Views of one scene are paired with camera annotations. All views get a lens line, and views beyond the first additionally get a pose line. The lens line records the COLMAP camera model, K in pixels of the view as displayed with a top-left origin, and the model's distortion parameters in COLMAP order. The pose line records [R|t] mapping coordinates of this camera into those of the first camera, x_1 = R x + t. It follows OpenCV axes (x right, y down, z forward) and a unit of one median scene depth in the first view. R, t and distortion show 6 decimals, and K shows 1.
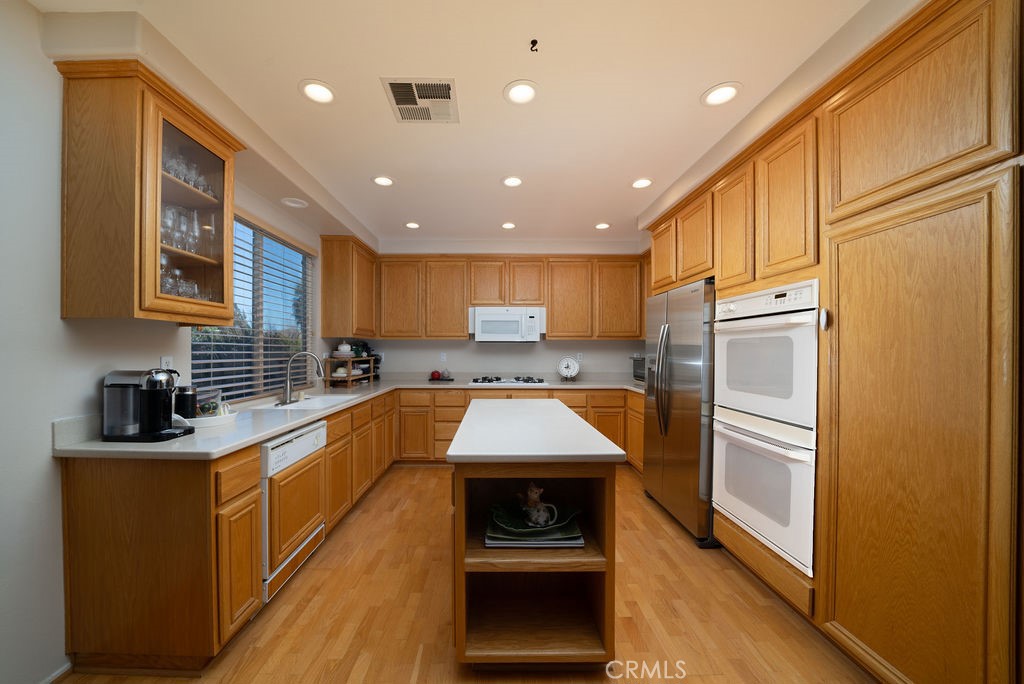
lens RADIAL K [[368.4, 0, 496.0], [0, 368.4, 349.9], [0, 0, 1]] dist [-0.021282, 0.000053]
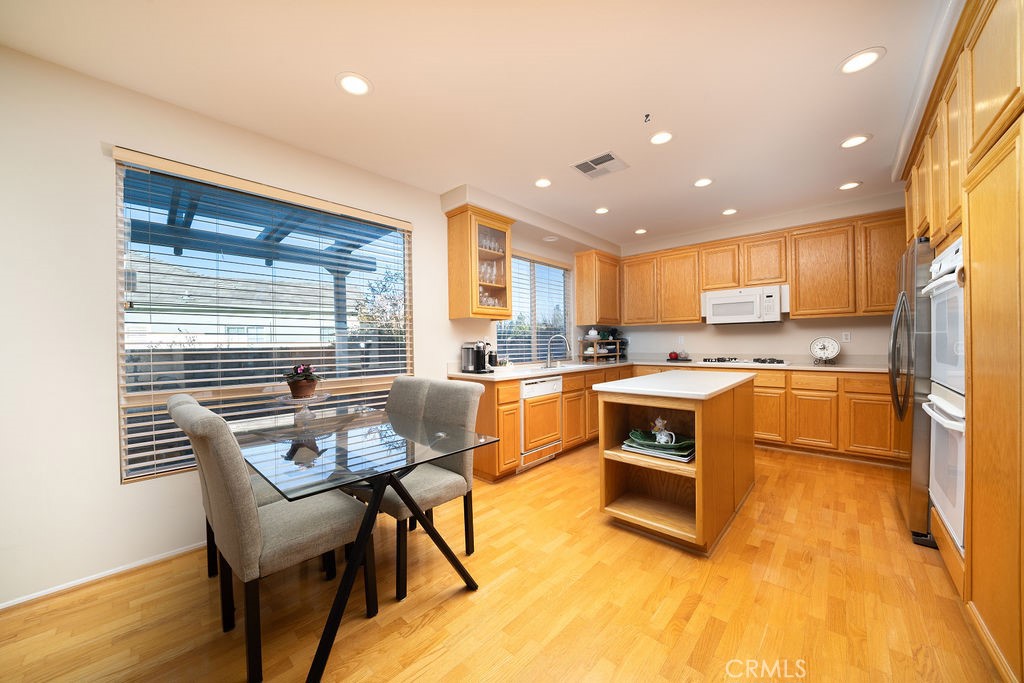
lens RADIAL K [[360.6, 0, 508.9], [0, 360.6, 344.0], [0, 0, 1]] dist [-0.021186, -0.000035]
pose [[0.729534, -0.009641, -0.683876, 0.462768], [0.014271, 0.999898, 0.001128, 0.051237], [0.683796, -0.010583, 0.729597, -0.311900]]
